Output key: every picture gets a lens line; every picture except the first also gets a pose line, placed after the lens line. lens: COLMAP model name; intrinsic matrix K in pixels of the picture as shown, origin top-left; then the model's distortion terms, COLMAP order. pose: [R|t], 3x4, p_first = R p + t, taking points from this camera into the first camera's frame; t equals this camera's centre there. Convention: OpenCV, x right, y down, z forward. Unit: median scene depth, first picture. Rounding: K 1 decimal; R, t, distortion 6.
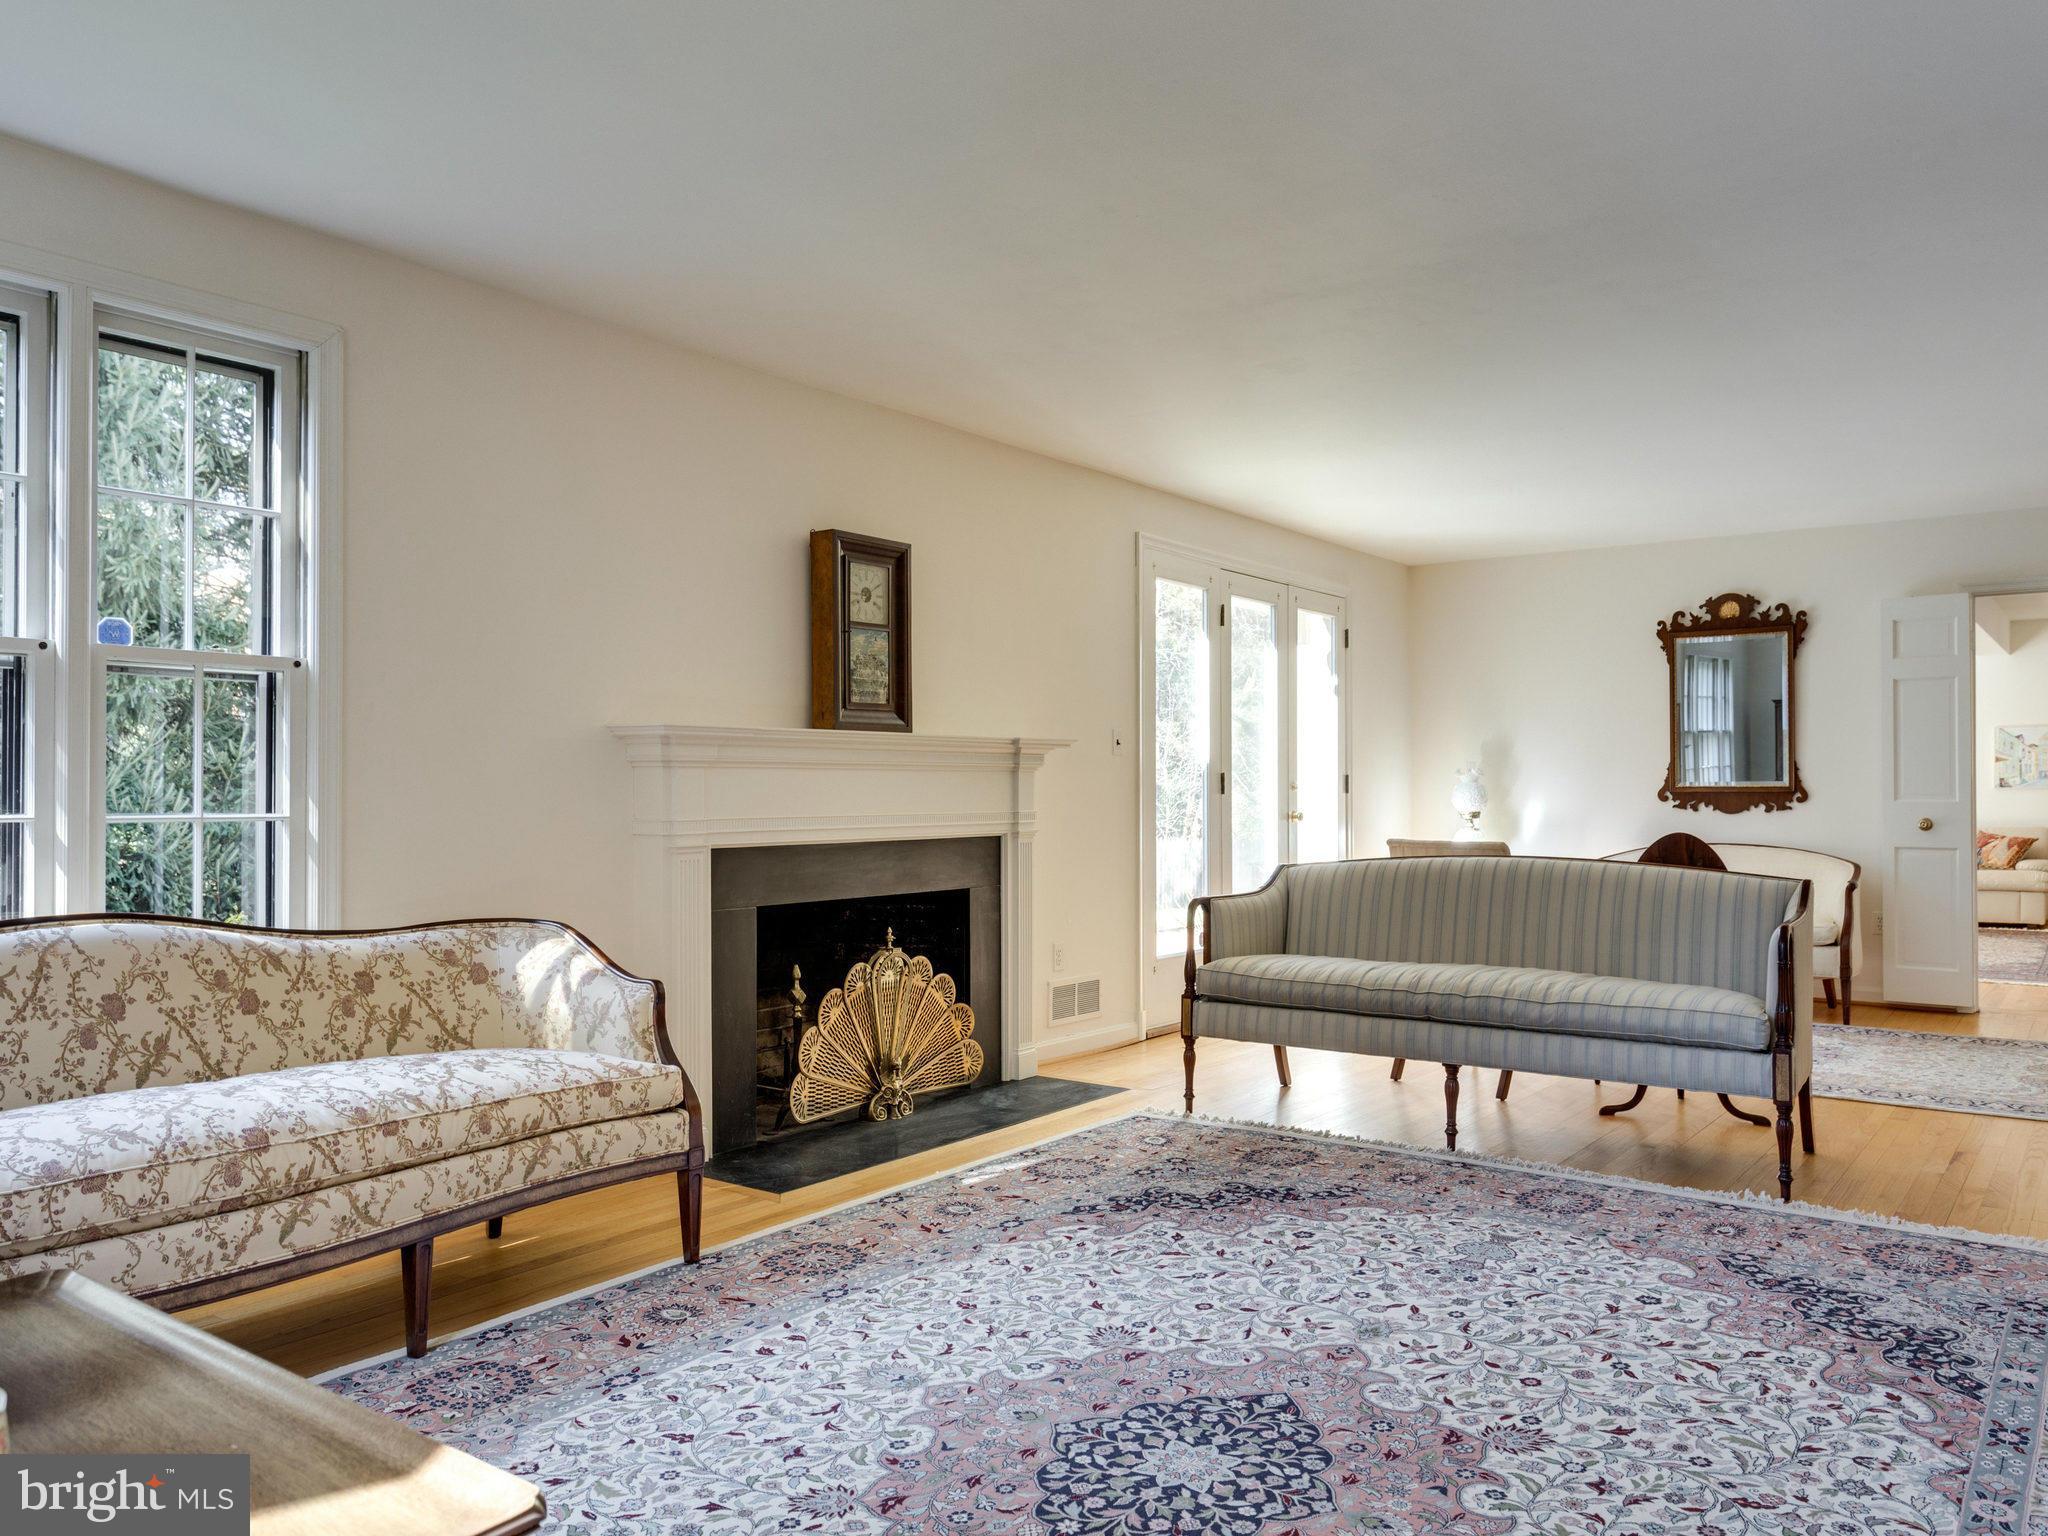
lens RADIAL K [[1492.6, 0, 1014.4], [0, 1492.6, 769.9], [0, 0, 1]] dist [-0.003193, 0.007381]
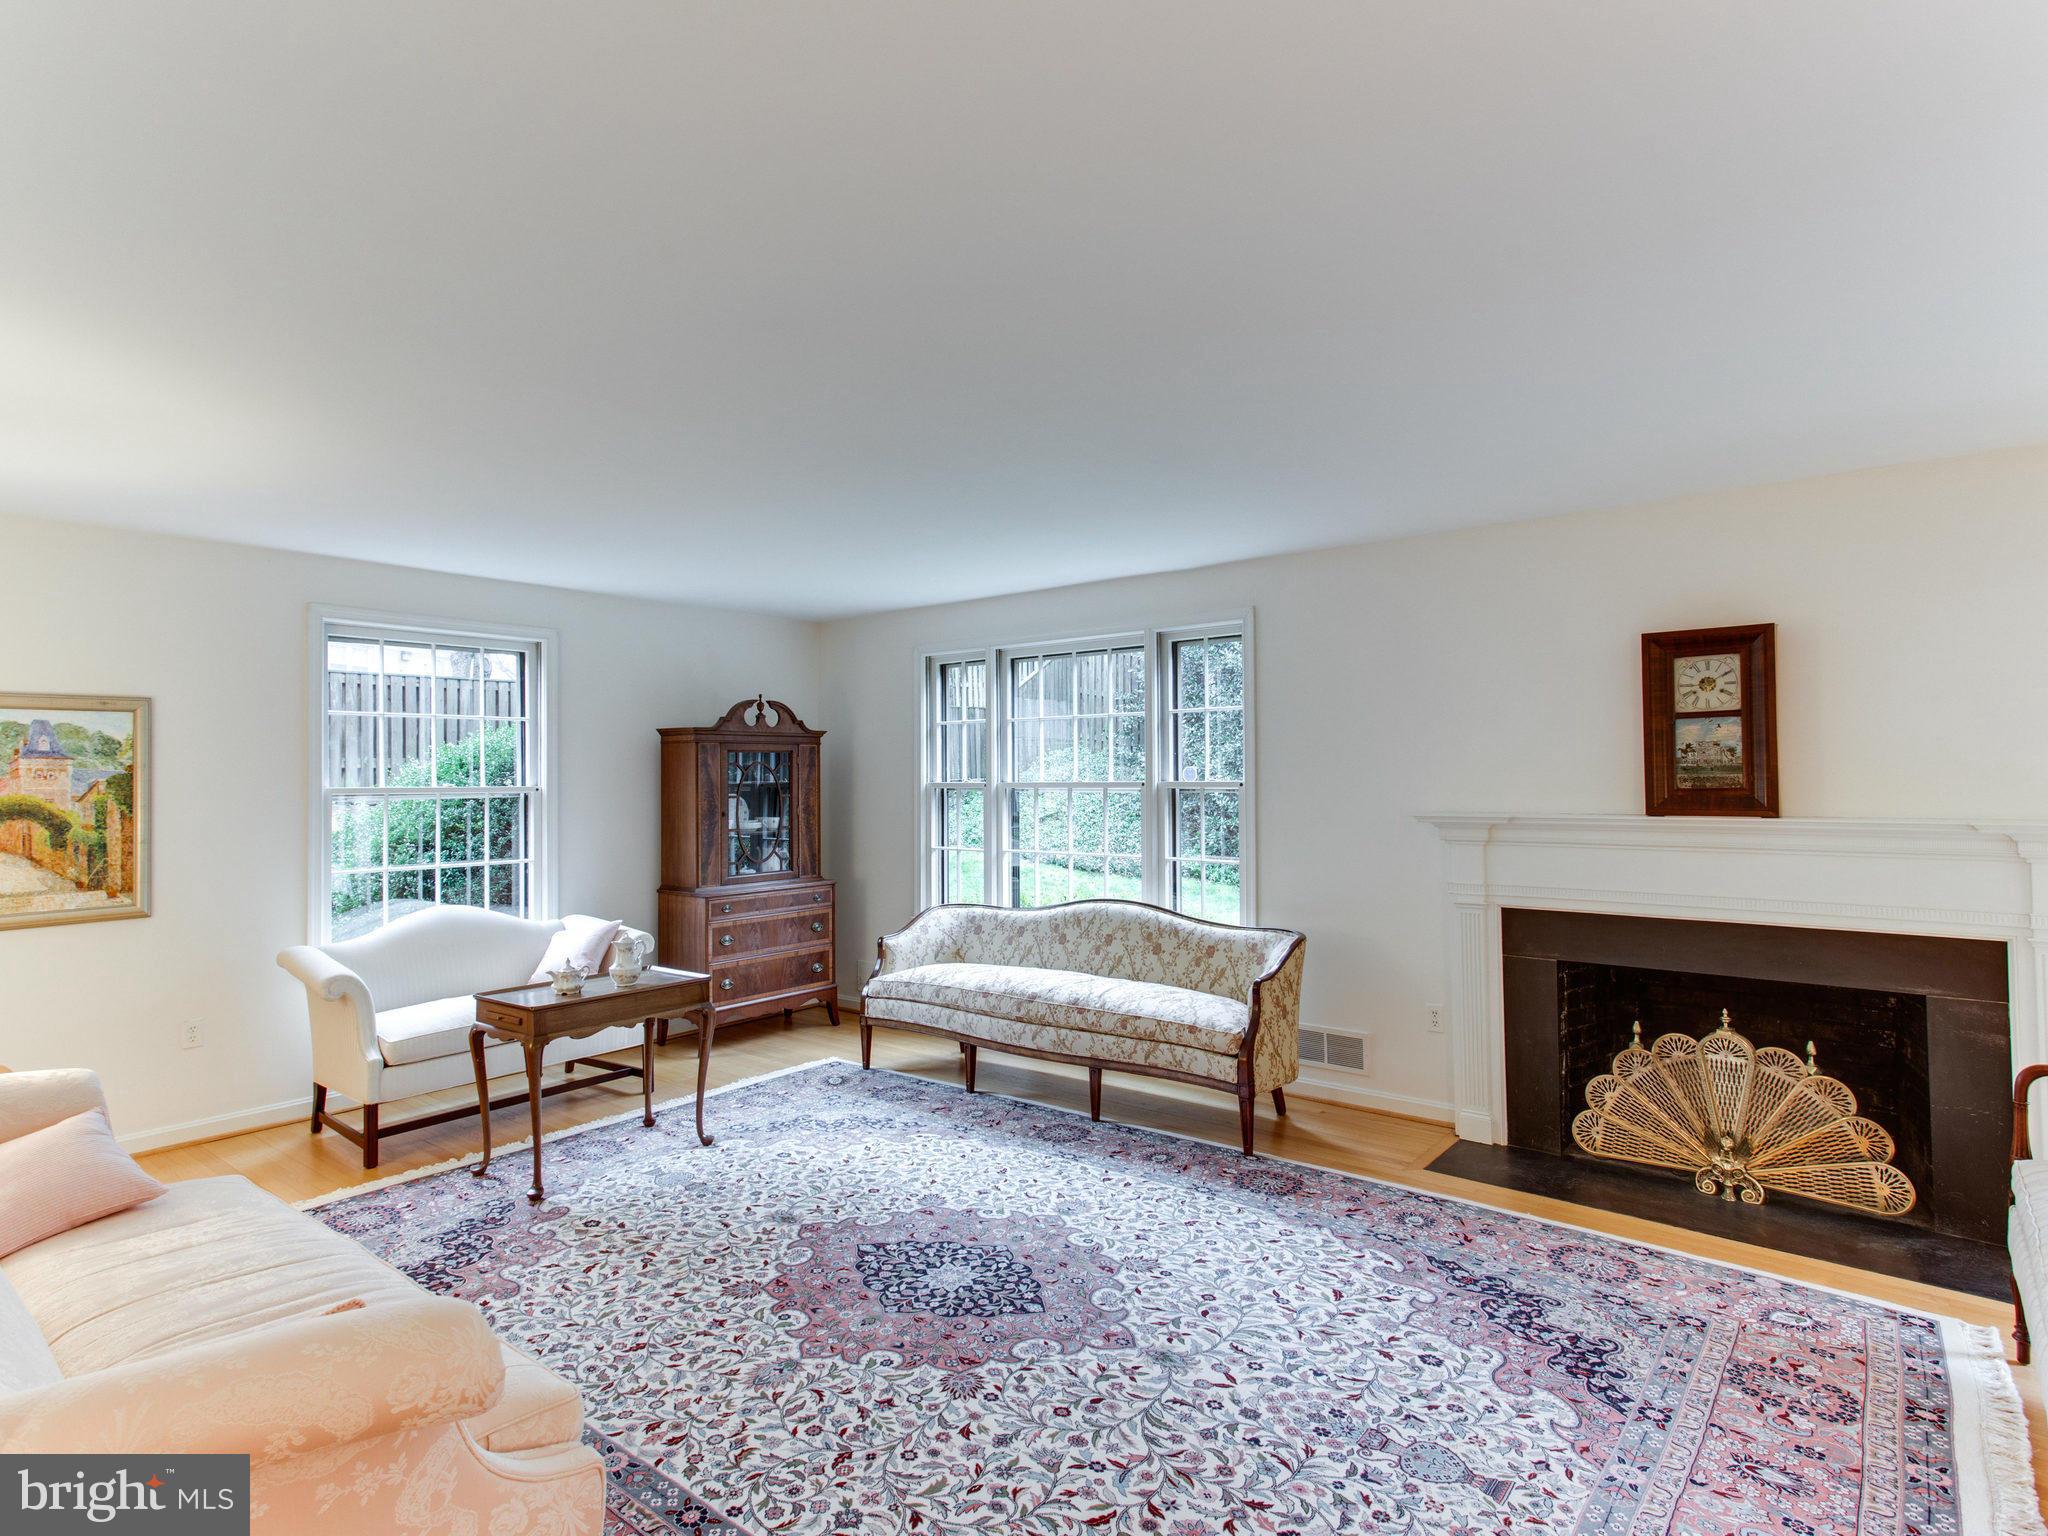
lens RADIAL K [[1080.1, 0, 1020.7], [0, 1080.1, 770.1], [0, 0, 1]] dist [0.021306, 0.004171]
pose [[-0.032992, -0.008431, -0.999420, 1.078301], [0.019089, 0.999777, -0.009064, -0.095462], [0.999273, -0.019377, -0.032824, 0.869442]]
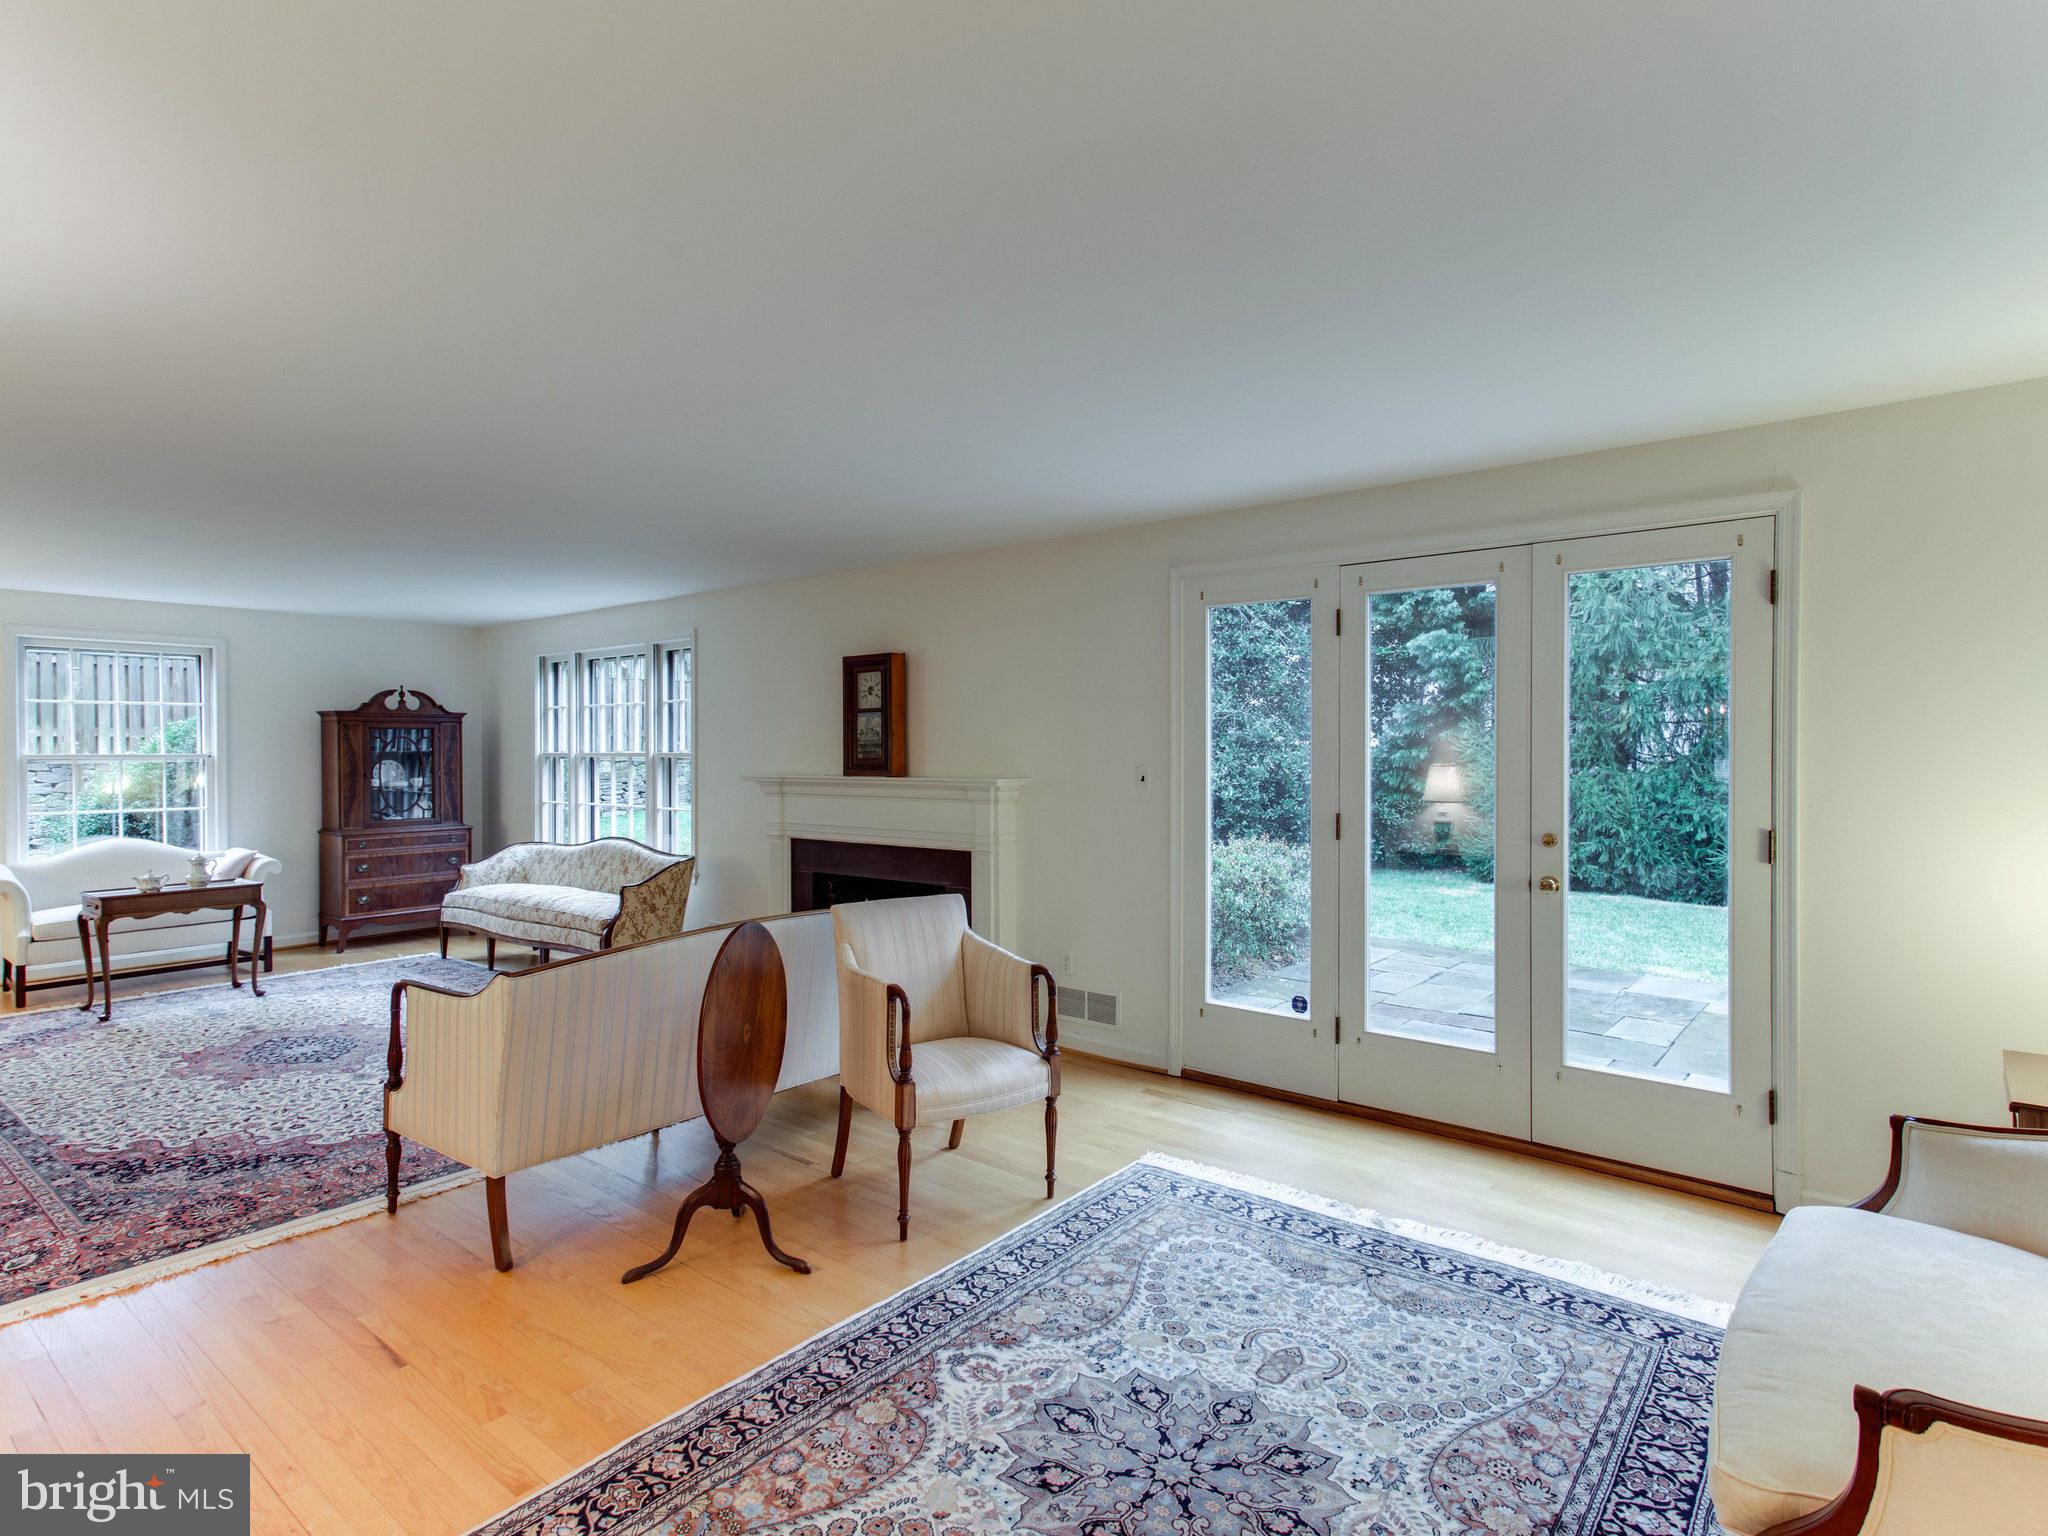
lens RADIAL K [[1080.1, 0, 1014.4], [0, 1080.1, 761.0], [0, 0, 1]] dist [0.021306, 0.004171]
pose [[-0.045040, 0.013032, -0.998900, 1.690488], [0.015941, 0.999797, 0.012325, -0.085579], [0.998858, -0.015368, -0.045239, 1.924544]]
